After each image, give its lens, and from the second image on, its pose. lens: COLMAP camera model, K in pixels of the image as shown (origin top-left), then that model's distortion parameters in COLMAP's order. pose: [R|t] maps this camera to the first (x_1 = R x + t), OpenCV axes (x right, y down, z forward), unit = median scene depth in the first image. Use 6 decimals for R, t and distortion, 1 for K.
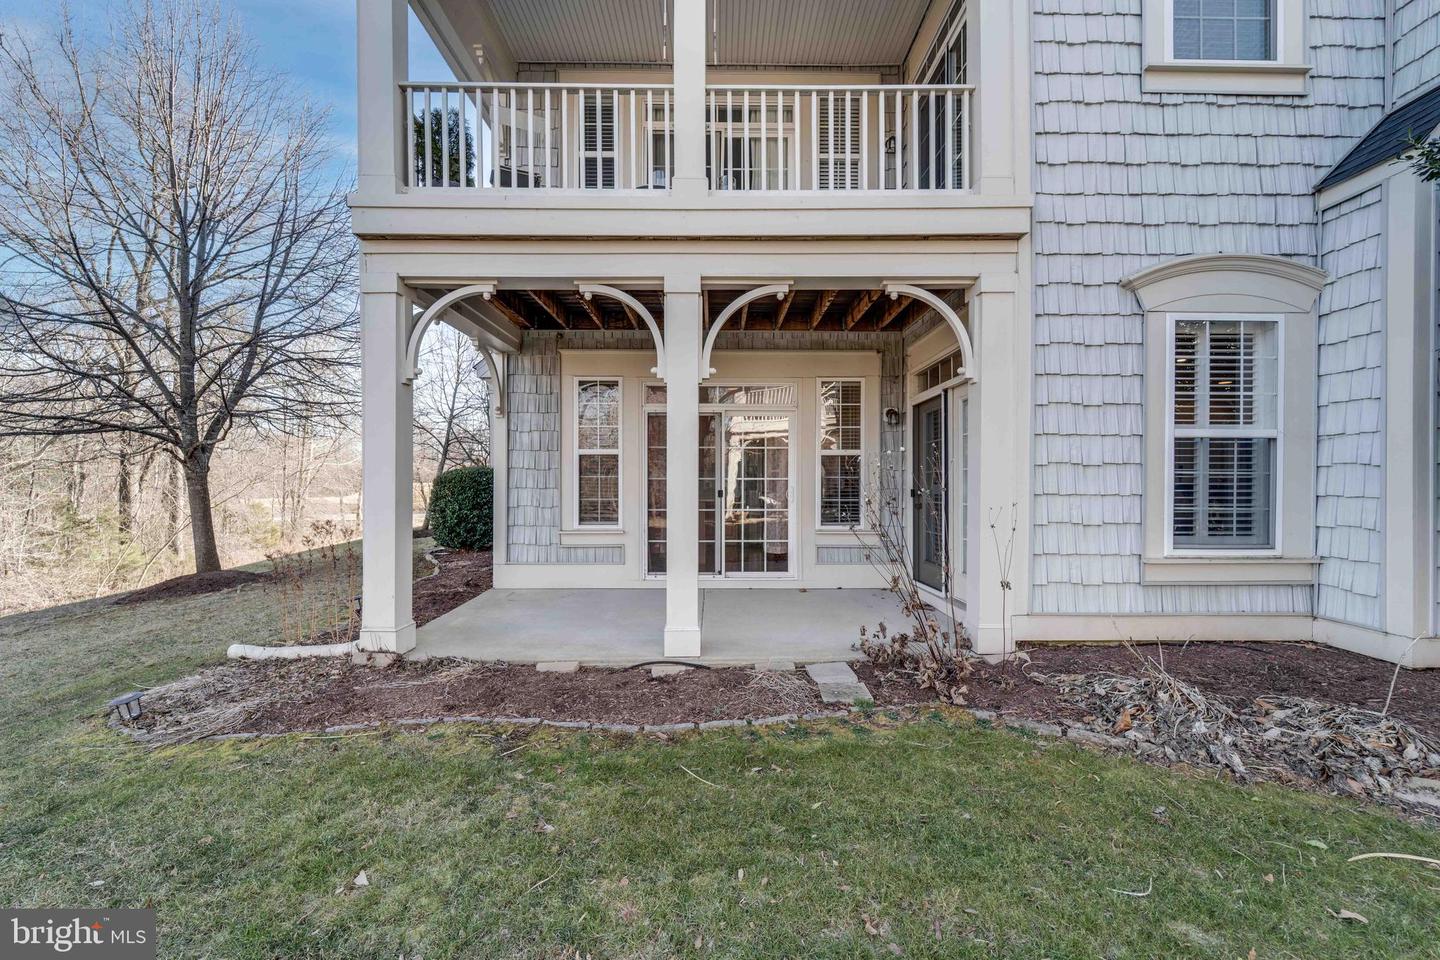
lens RADIAL K [[579.1, 0, 720.0], [0, 579.1, 480.0], [0, 0, 1]] dist [-0.001169, -0.000190]
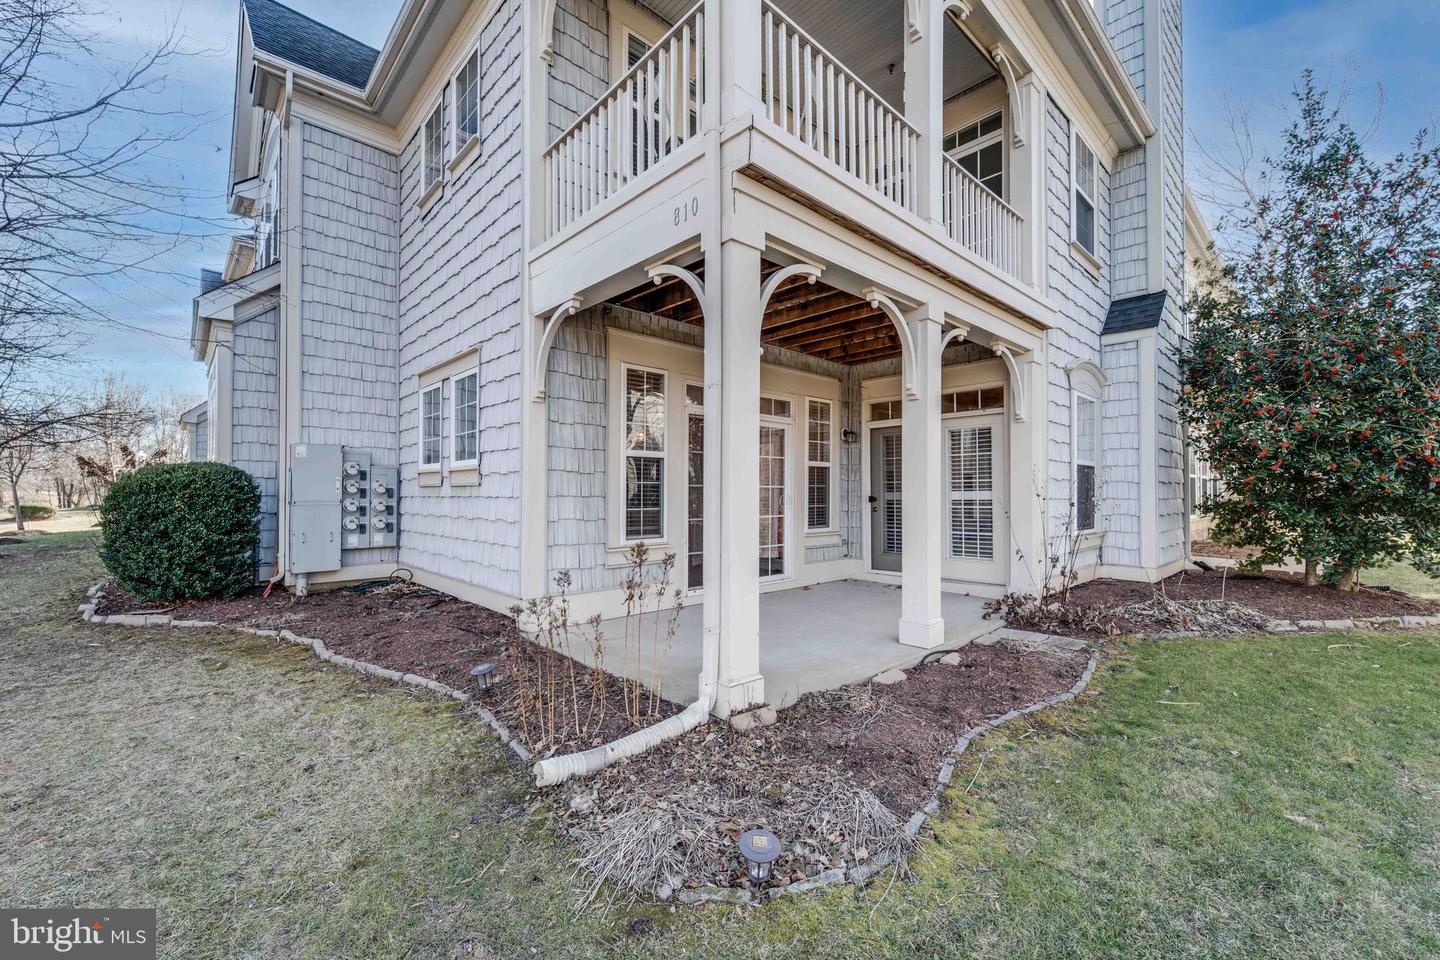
lens RADIAL K [[589.8, 0, 720.0], [0, 589.8, 480.0], [0, 0, 1]] dist [0.000174, -0.000013]
pose [[0.734061, 0.014578, 0.678927, -0.752744], [-0.005734, 0.999867, -0.015270, 0.002886], [-0.679059, 0.007316, 0.734047, 0.292342]]
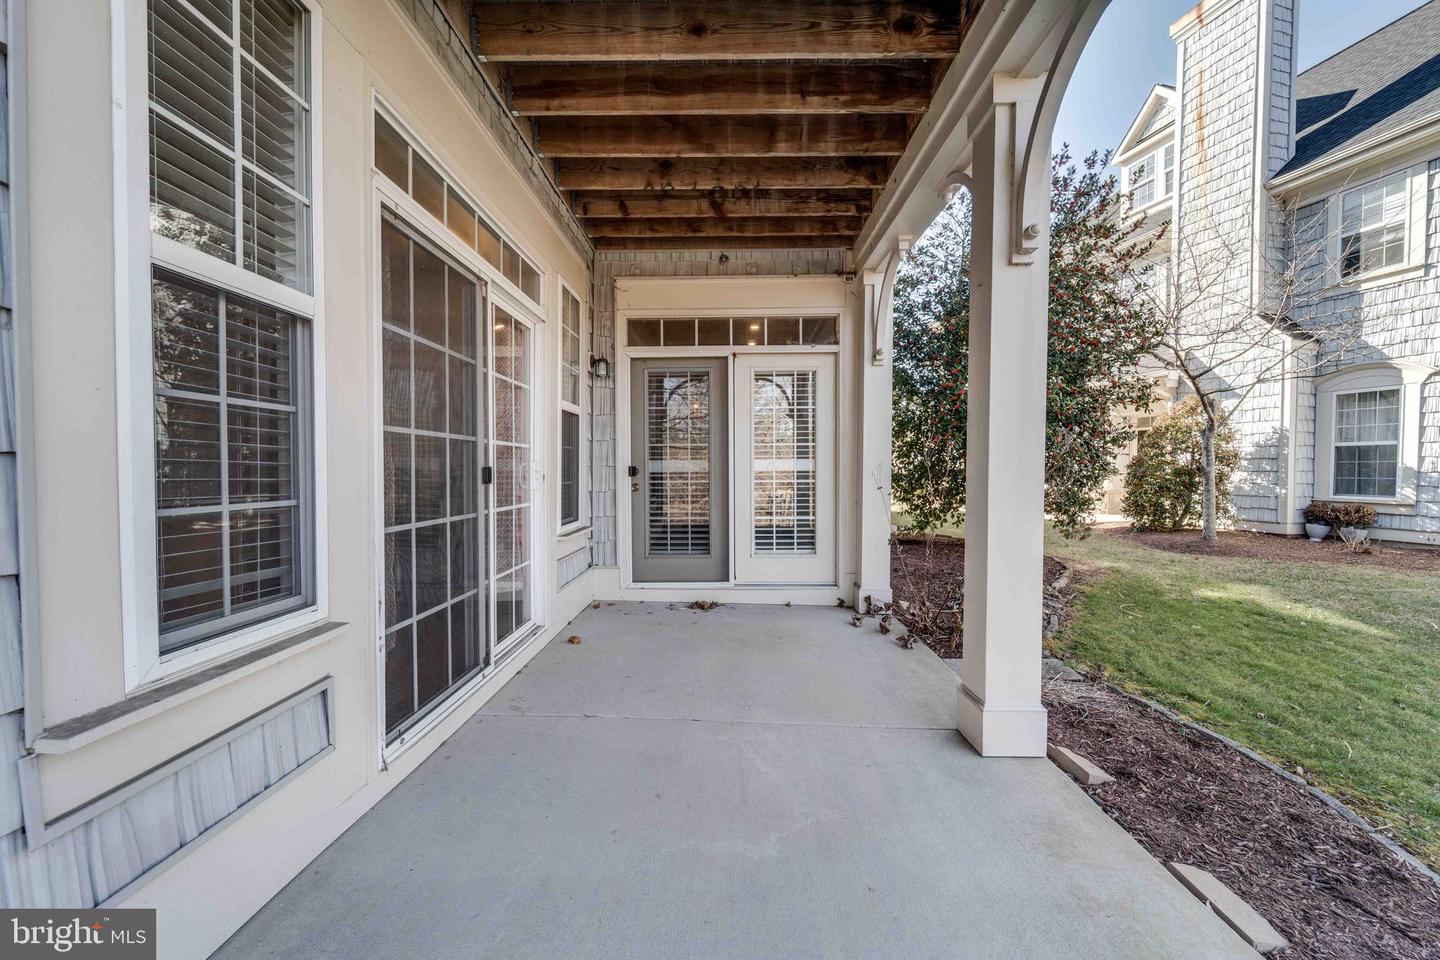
lens RADIAL K [[579.1, 0, 720.0], [0, 579.1, 480.0], [0, 0, 1]] dist [-0.001169, -0.000190]
pose [[0.029331, -0.020371, 0.999362, -0.434904], [-0.008804, 0.999748, 0.020637, 0.017606], [-0.999531, -0.009404, 0.029145, 0.852450]]
